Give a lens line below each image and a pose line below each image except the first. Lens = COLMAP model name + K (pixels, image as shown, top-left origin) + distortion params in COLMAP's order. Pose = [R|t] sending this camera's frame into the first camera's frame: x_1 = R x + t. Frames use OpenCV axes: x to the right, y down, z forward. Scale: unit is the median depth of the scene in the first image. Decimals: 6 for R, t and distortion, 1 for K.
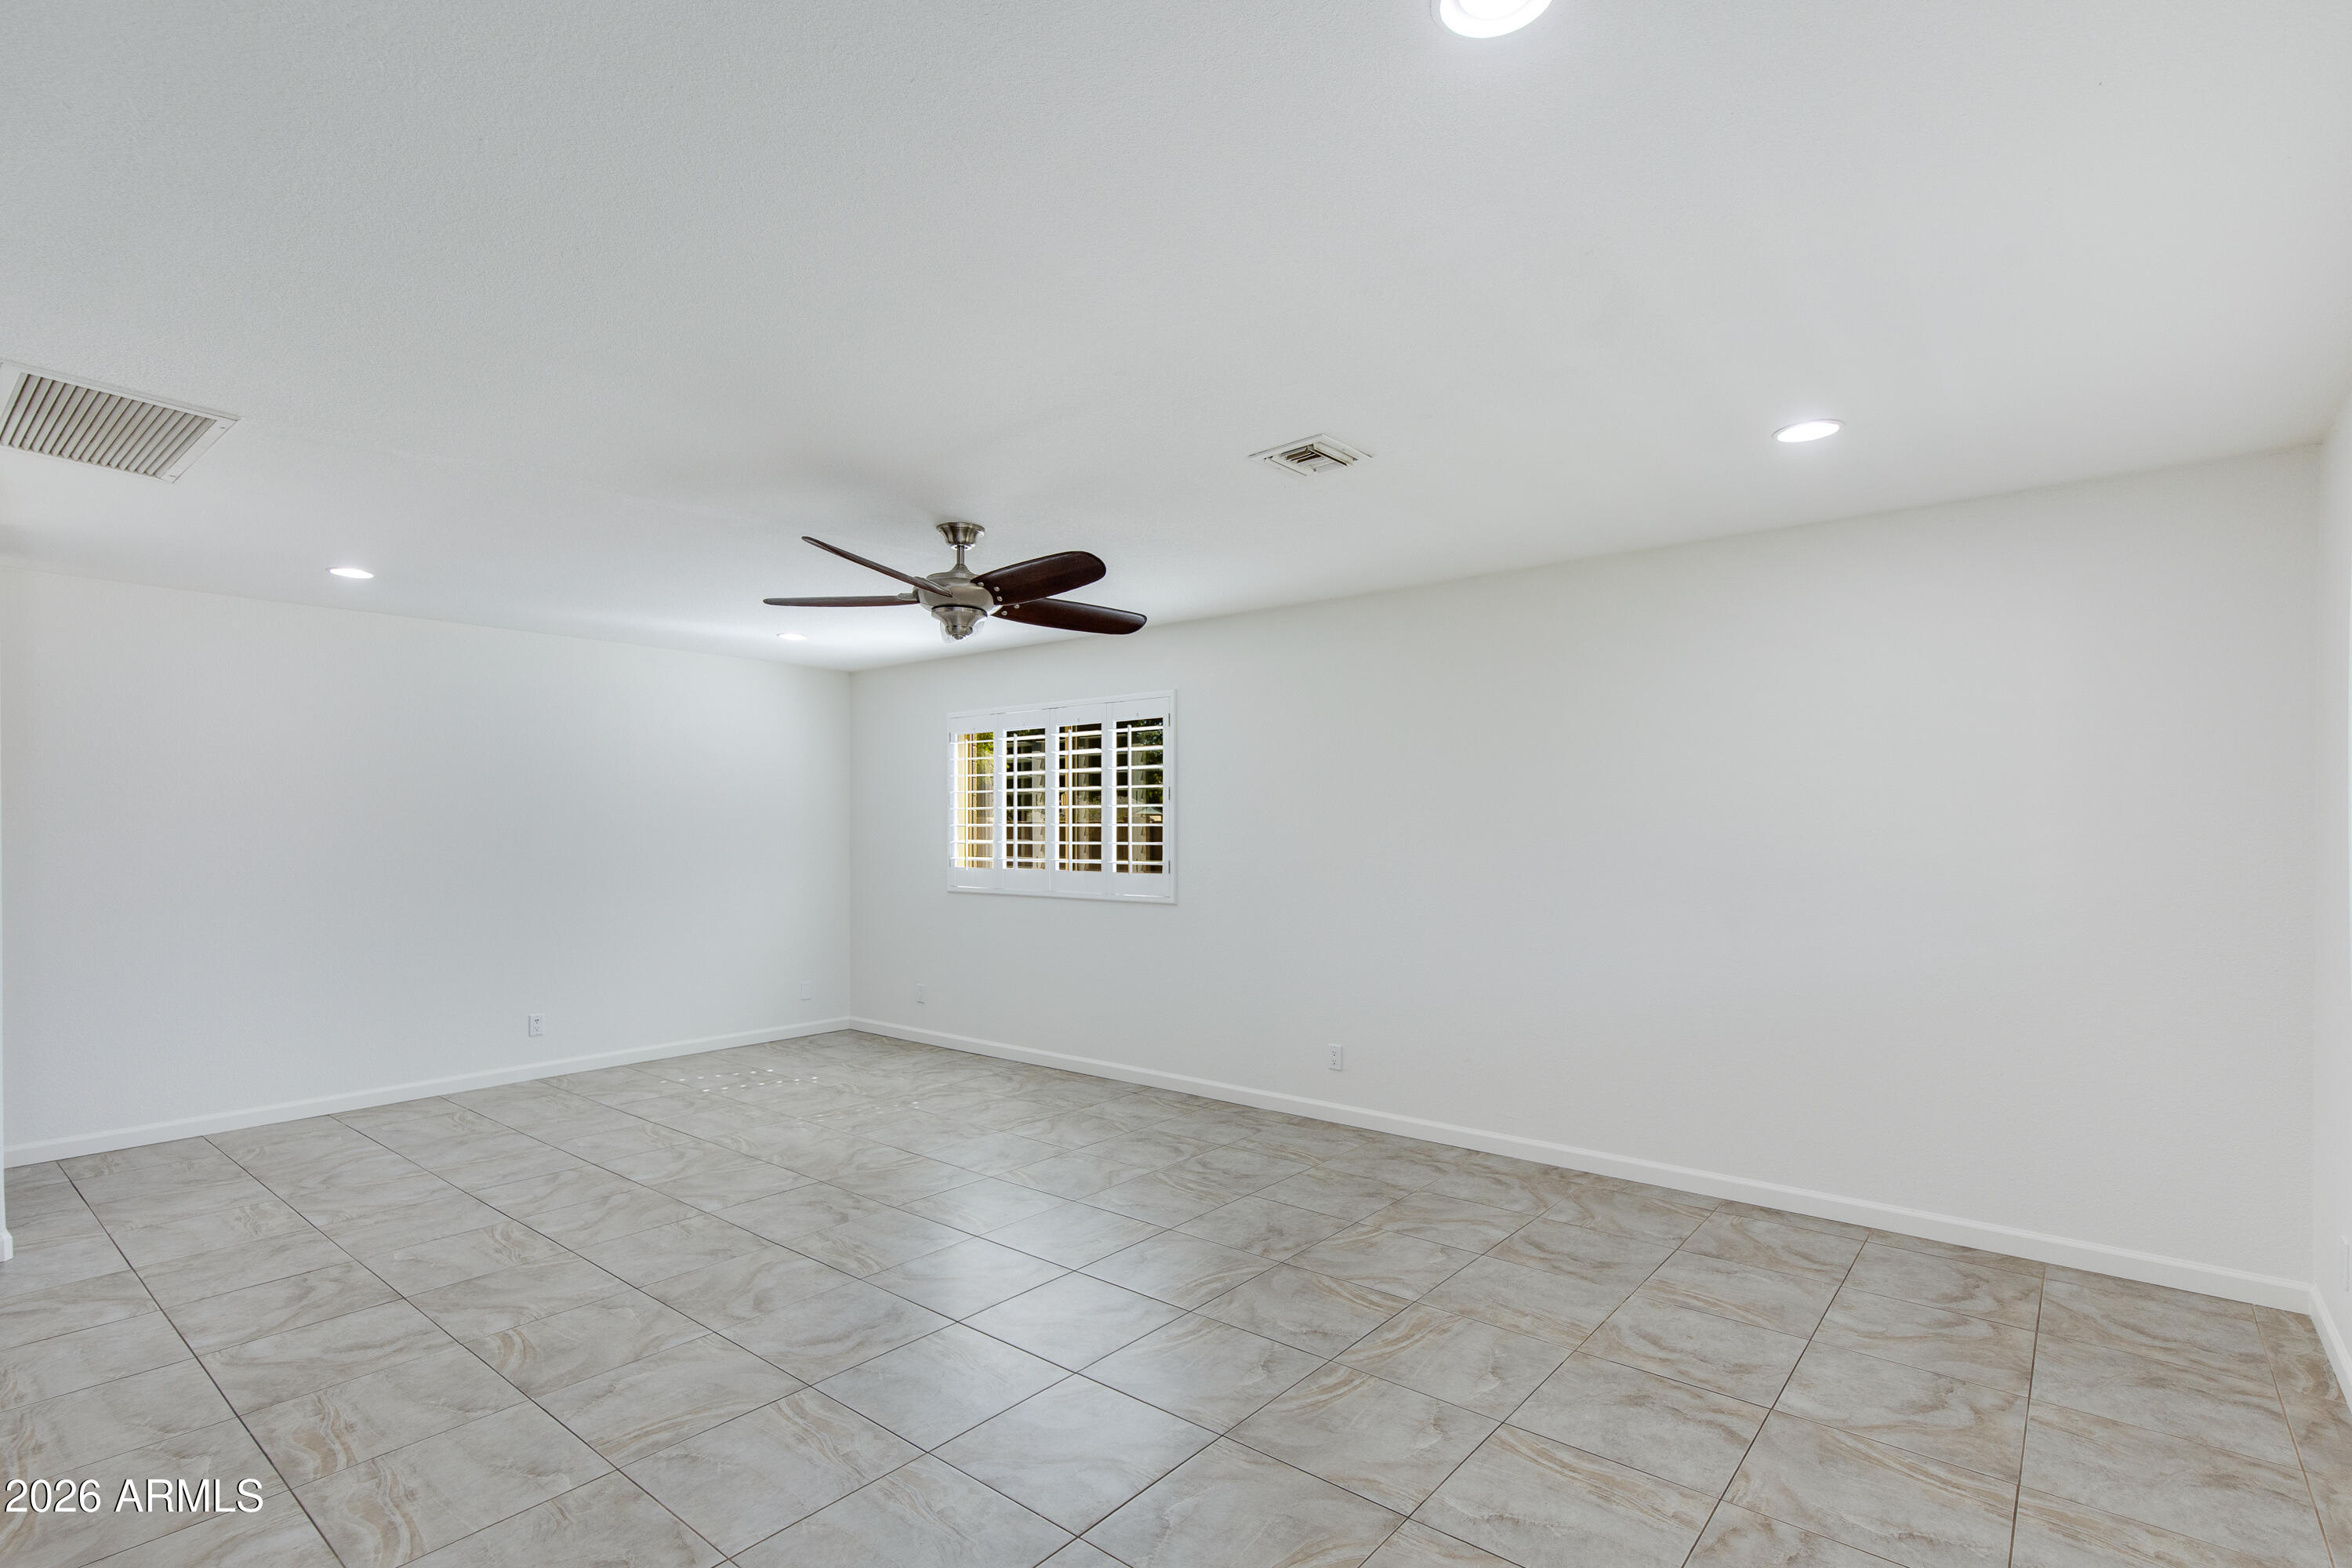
lens RADIAL K [[1102.4, 0, 1167.2], [0, 1102.4, 792.3], [0, 0, 1]] dist [0.009271, -0.000090]
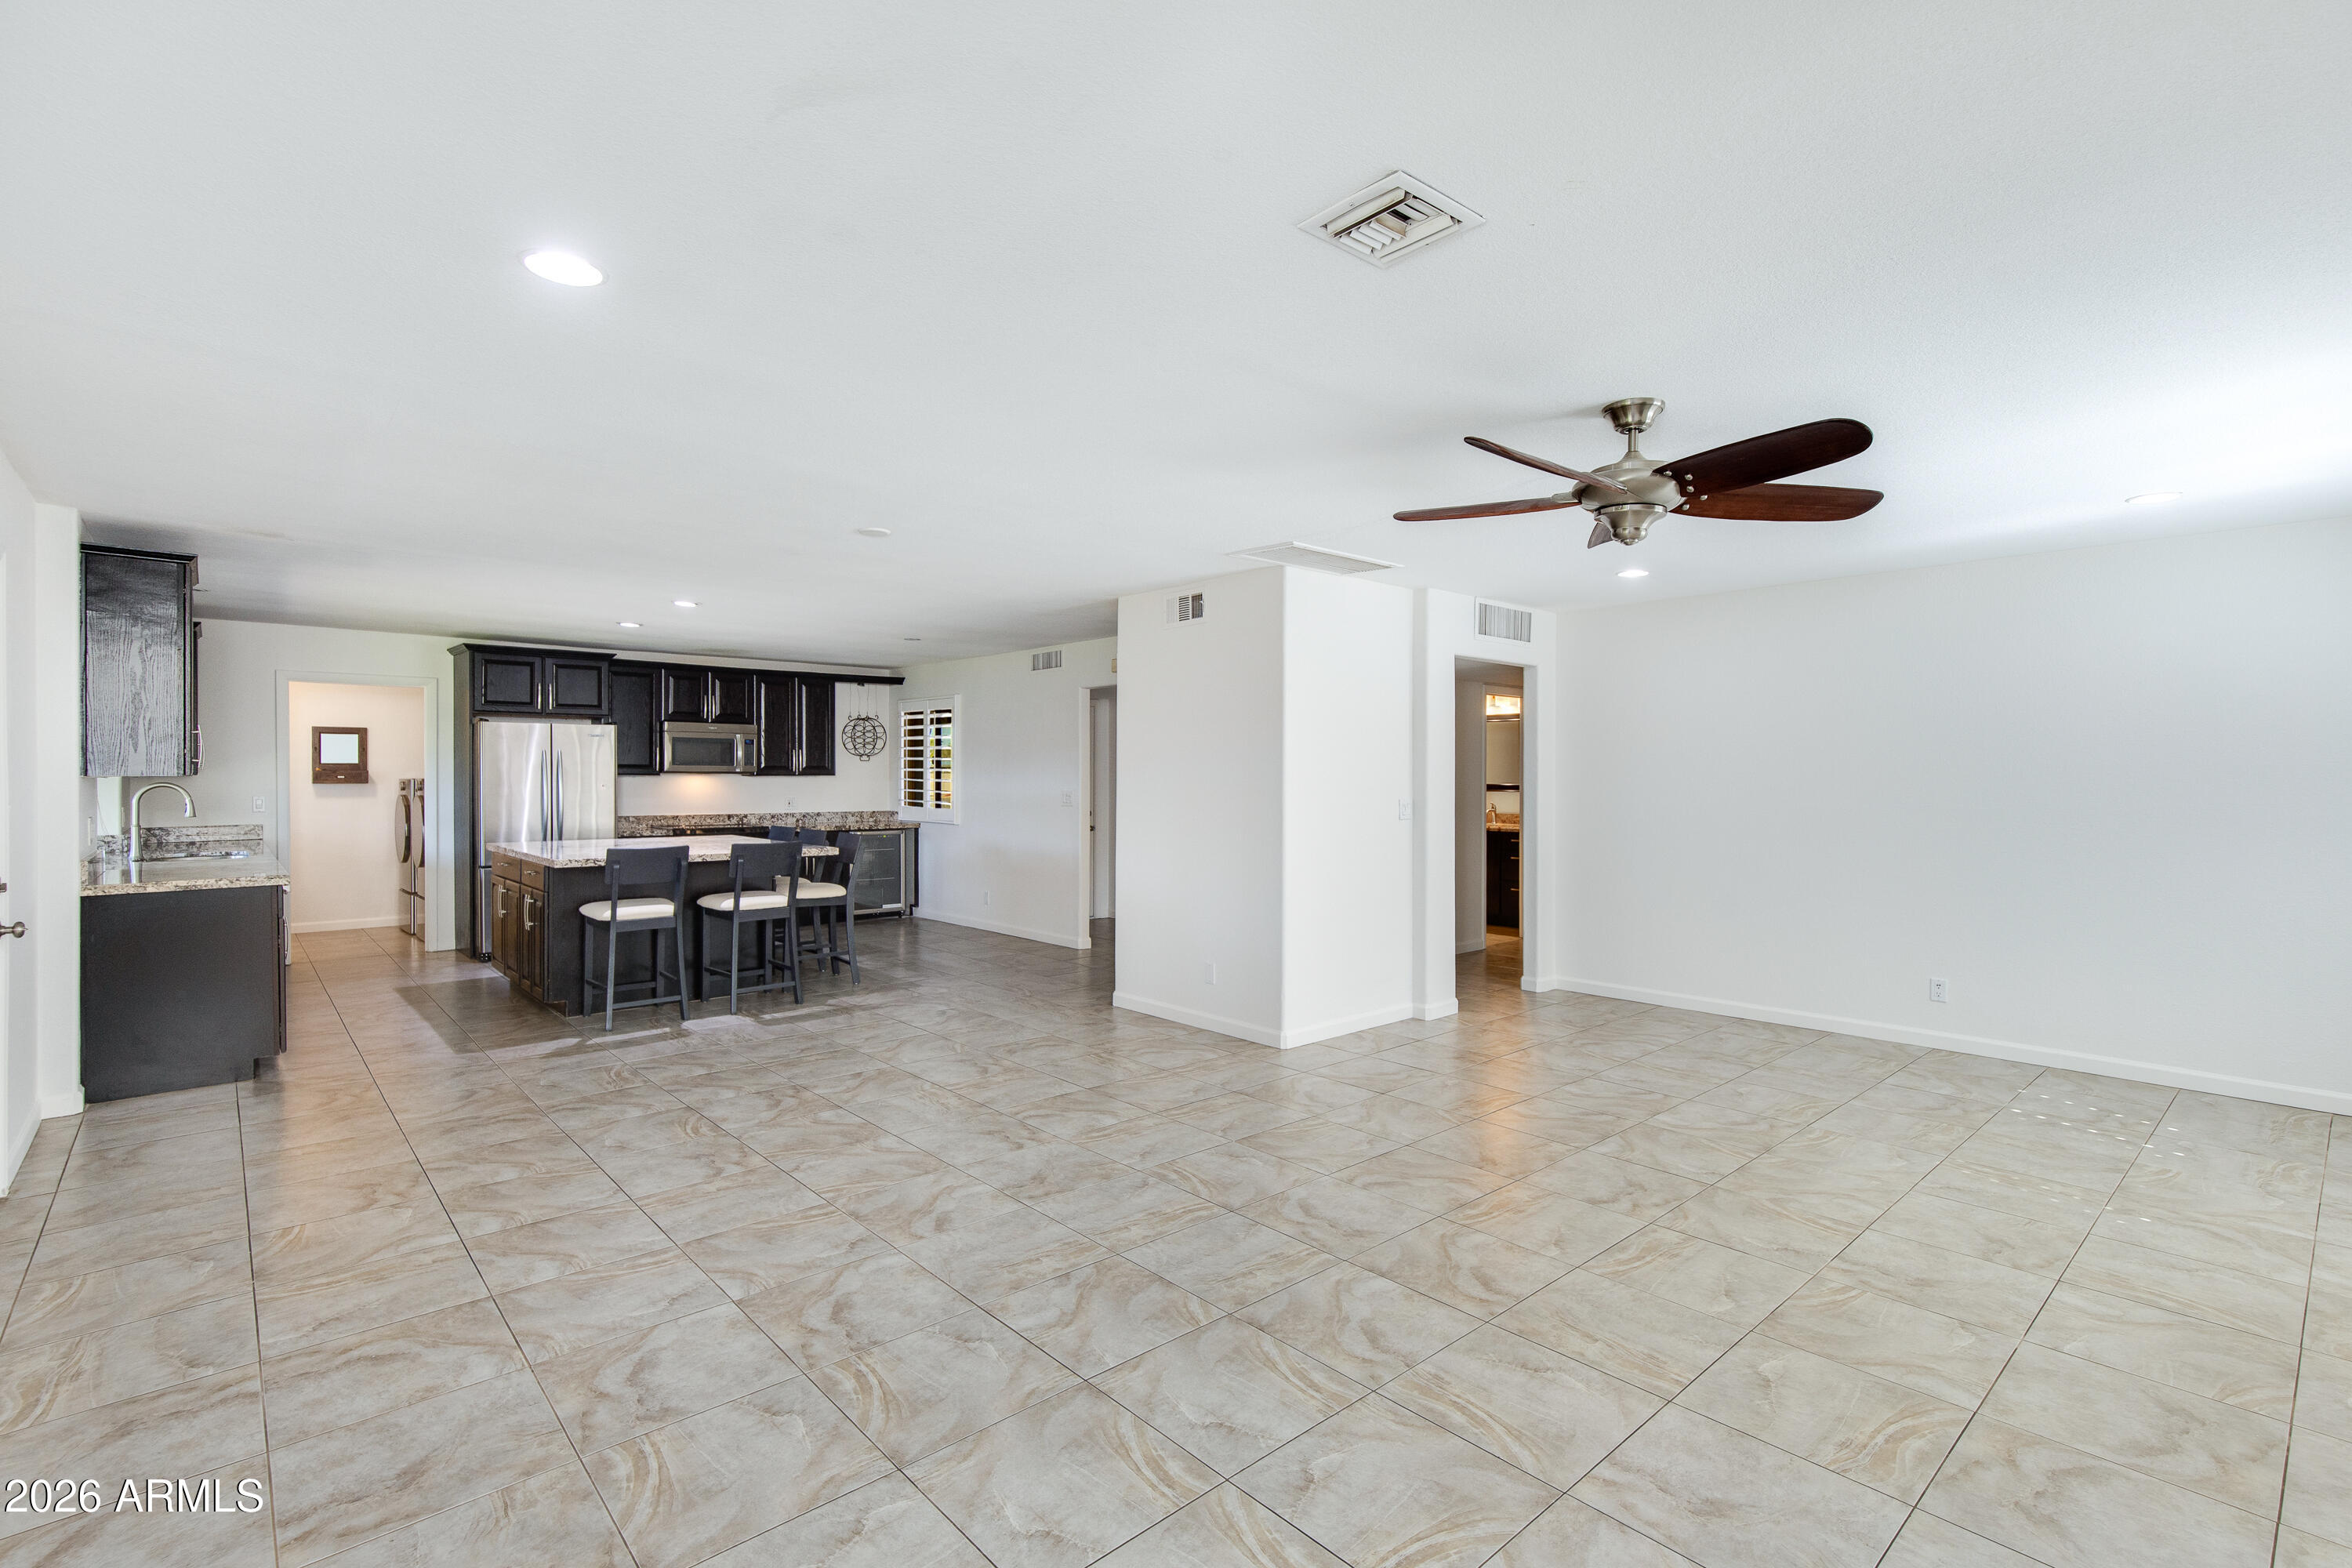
lens RADIAL K [[1080.5, 0, 1198.9], [0, 1080.5, 785.4], [0, 0, 1]] dist [0.007612, -0.000709]
pose [[-0.130672, 0.009912, -0.991376, 0.658720], [0.029385, 0.999549, 0.006120, 0.022742], [0.990990, -0.028332, -0.130904, 0.811777]]
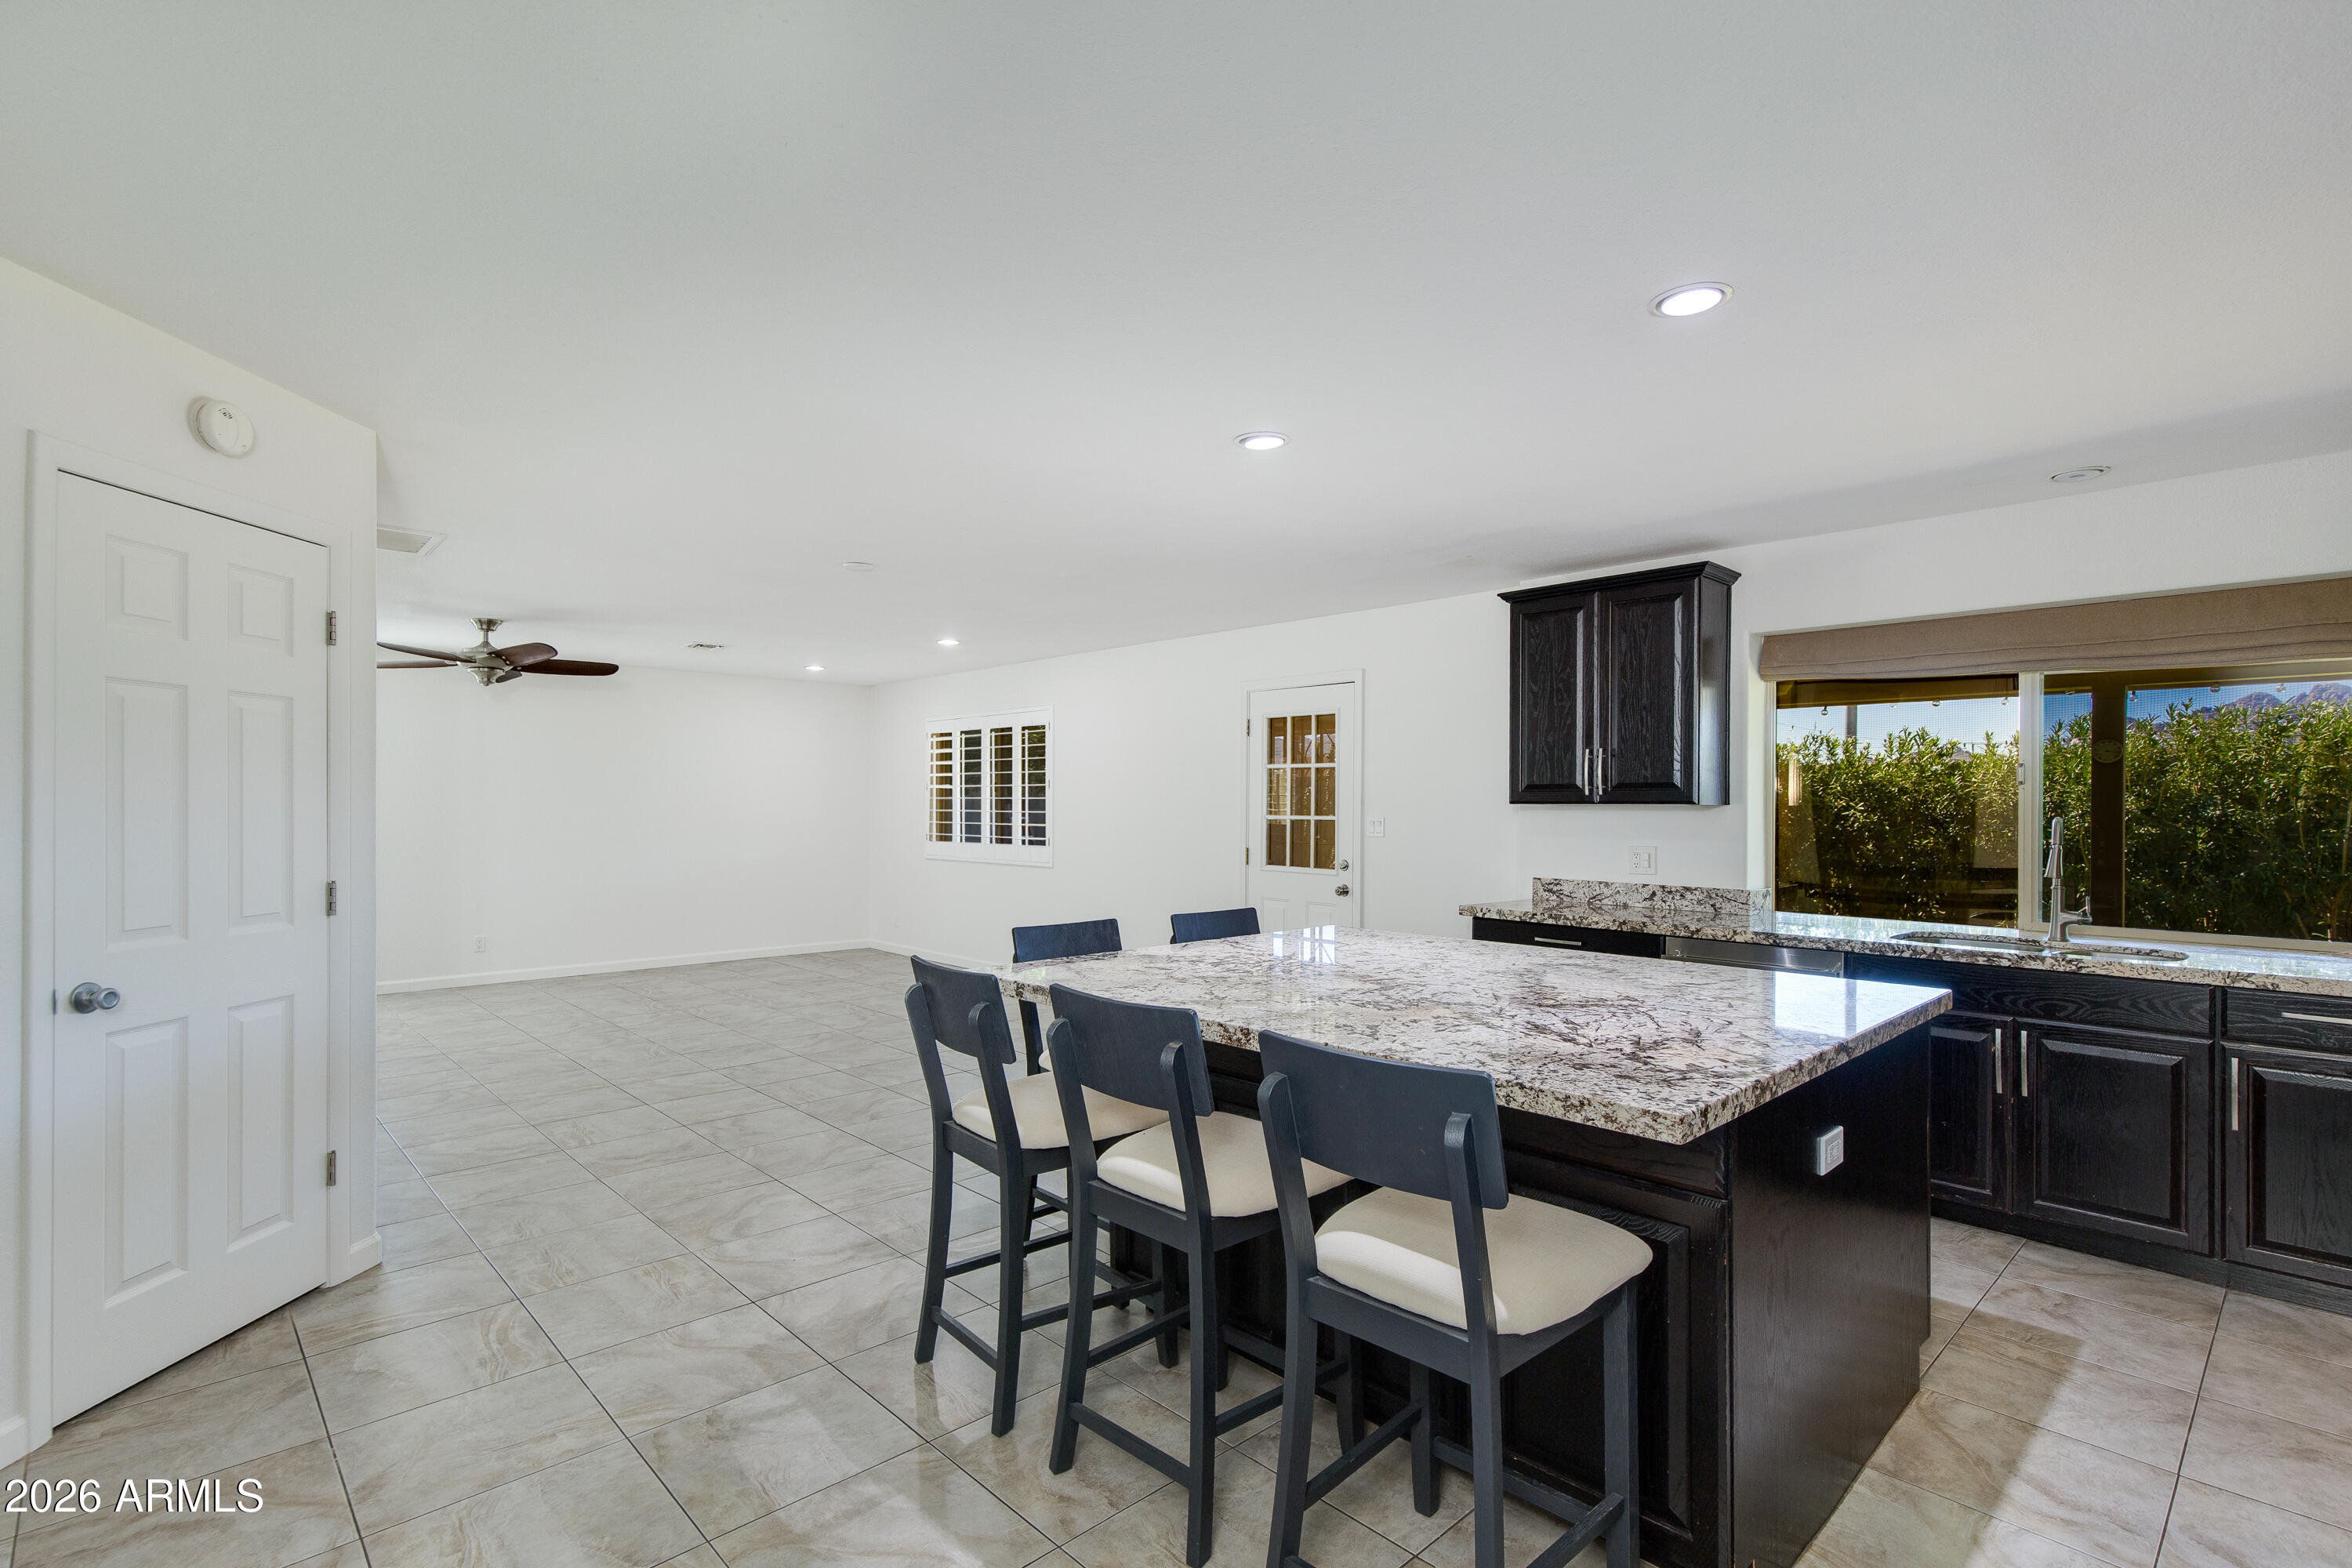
lens RADIAL K [[1102.4, 0, 1167.2], [0, 1102.4, 792.3], [0, 0, 1]] dist [0.009271, -0.000090]
pose [[0.126616, 0.014088, 0.991852, -1.764901], [-0.036914, 0.999273, -0.009481, -0.000792], [-0.991265, -0.035413, 0.127044, -0.244019]]
